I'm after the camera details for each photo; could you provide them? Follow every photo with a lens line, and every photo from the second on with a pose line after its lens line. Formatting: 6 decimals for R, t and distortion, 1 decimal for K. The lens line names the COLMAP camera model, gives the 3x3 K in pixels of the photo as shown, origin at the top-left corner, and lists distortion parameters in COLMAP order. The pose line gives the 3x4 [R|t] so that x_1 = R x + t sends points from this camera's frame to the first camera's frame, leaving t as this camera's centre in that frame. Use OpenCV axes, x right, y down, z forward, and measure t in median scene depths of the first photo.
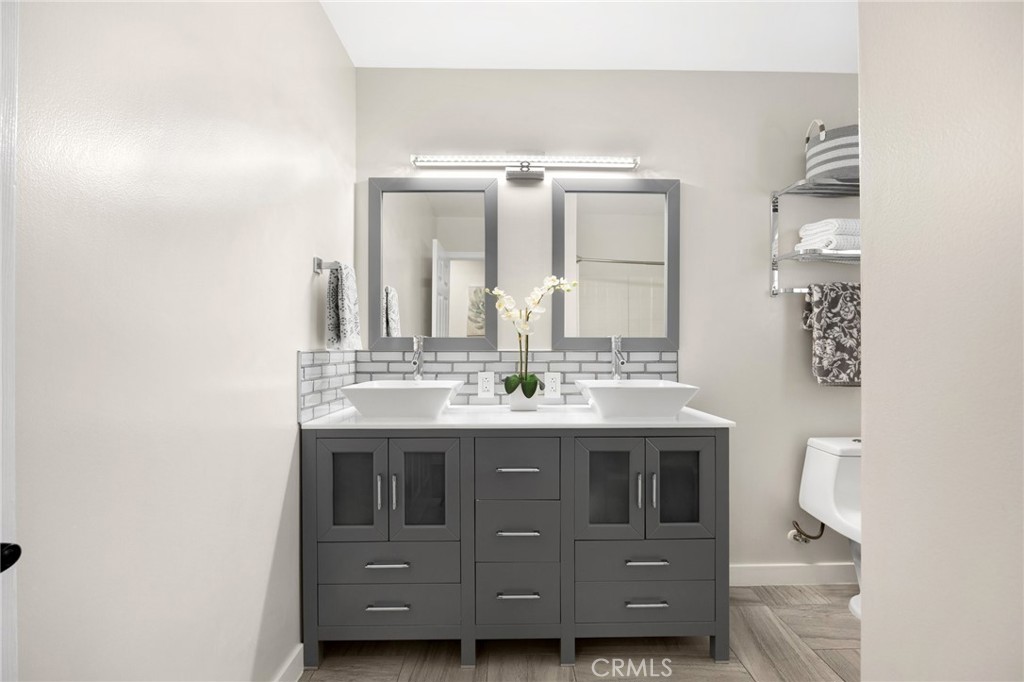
lens RADIAL K [[411.2, 0, 510.3], [0, 411.2, 345.6], [0, 0, 1]] dist [-0.002718, -0.000153]
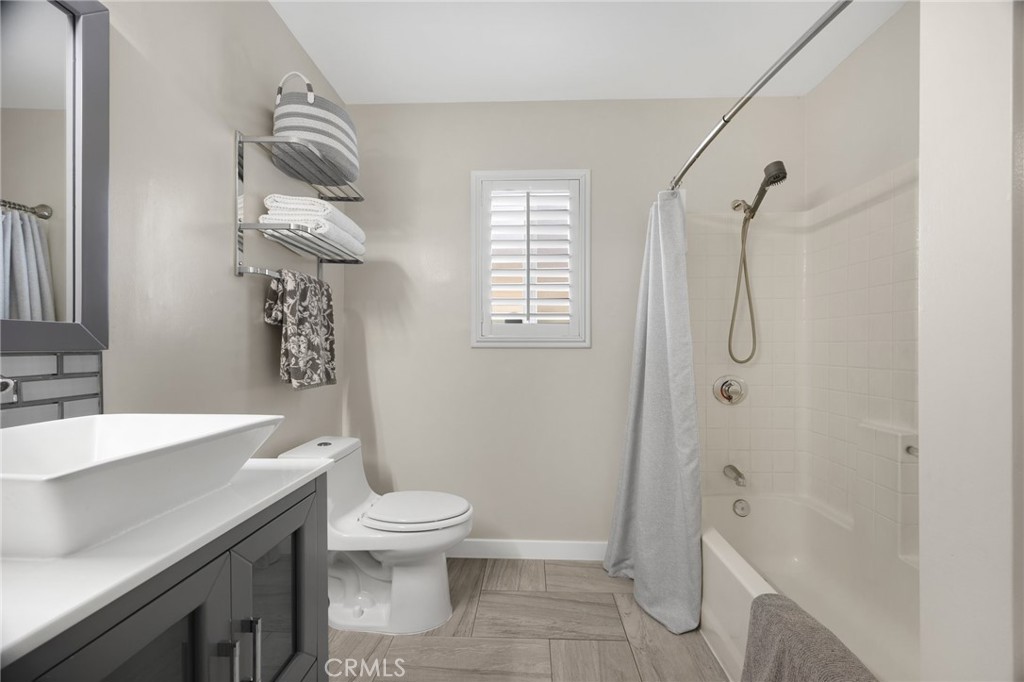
lens RADIAL K [[411.2, 0, 510.5], [0, 411.2, 349.7], [0, 0, 1]] dist [-0.002718, -0.000153]
pose [[0.068773, -0.009889, 0.997583, -0.063080], [-0.009957, 0.999894, 0.010599, -0.000514], [-0.997583, -0.010662, 0.068667, 0.495126]]
